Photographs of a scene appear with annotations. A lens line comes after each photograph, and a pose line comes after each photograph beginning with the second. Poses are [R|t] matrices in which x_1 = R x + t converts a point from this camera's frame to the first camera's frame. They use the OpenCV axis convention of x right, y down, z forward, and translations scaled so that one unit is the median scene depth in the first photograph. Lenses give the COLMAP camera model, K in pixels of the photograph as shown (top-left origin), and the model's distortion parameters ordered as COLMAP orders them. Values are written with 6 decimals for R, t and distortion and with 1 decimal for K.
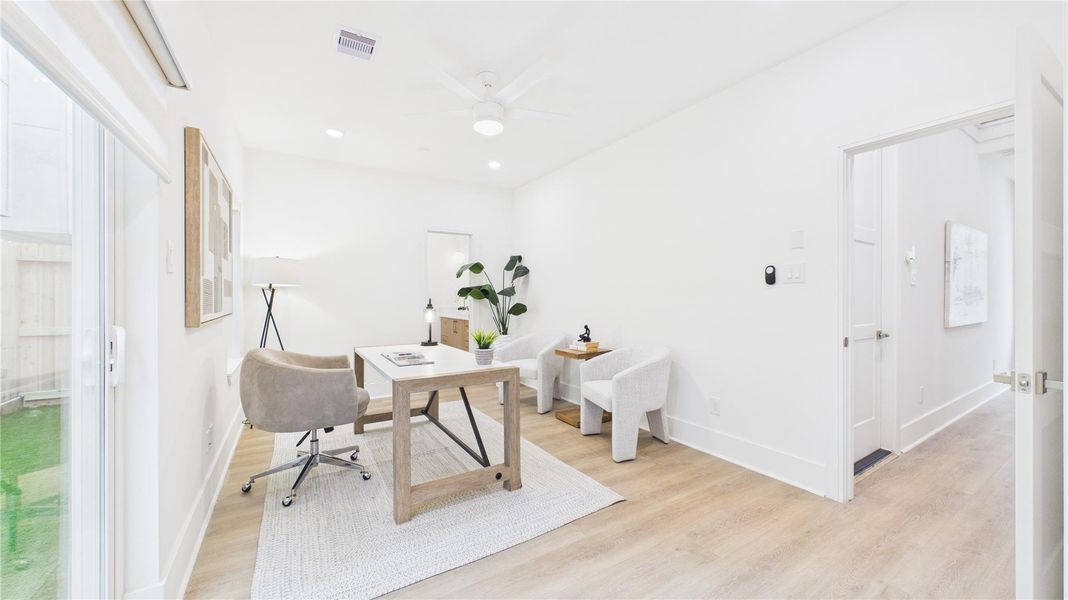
lens RADIAL K [[391.1, 0, 533.6], [0, 391.1, 298.0], [0, 0, 1]] dist [0.001649, -0.000343]
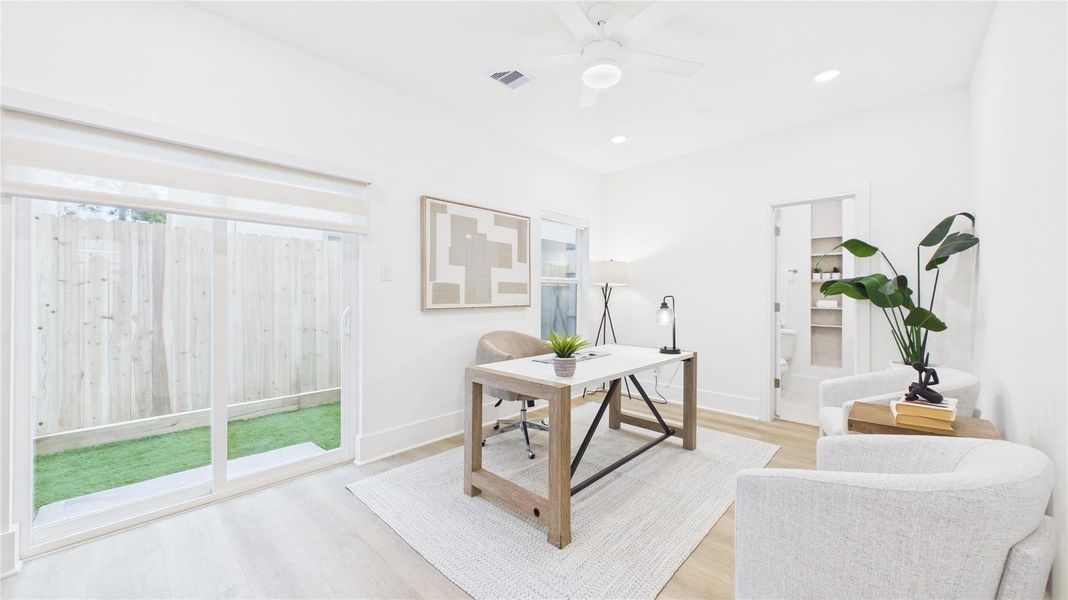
lens RADIAL K [[391.1, 0, 531.7], [0, 391.1, 294.7], [0, 0, 1]] dist [0.001649, -0.000343]
pose [[0.261773, 0.004988, -0.965117, 0.445643], [-0.012399, 0.999922, 0.001804, 0.000484], [0.965050, 0.011494, 0.261814, 0.496584]]
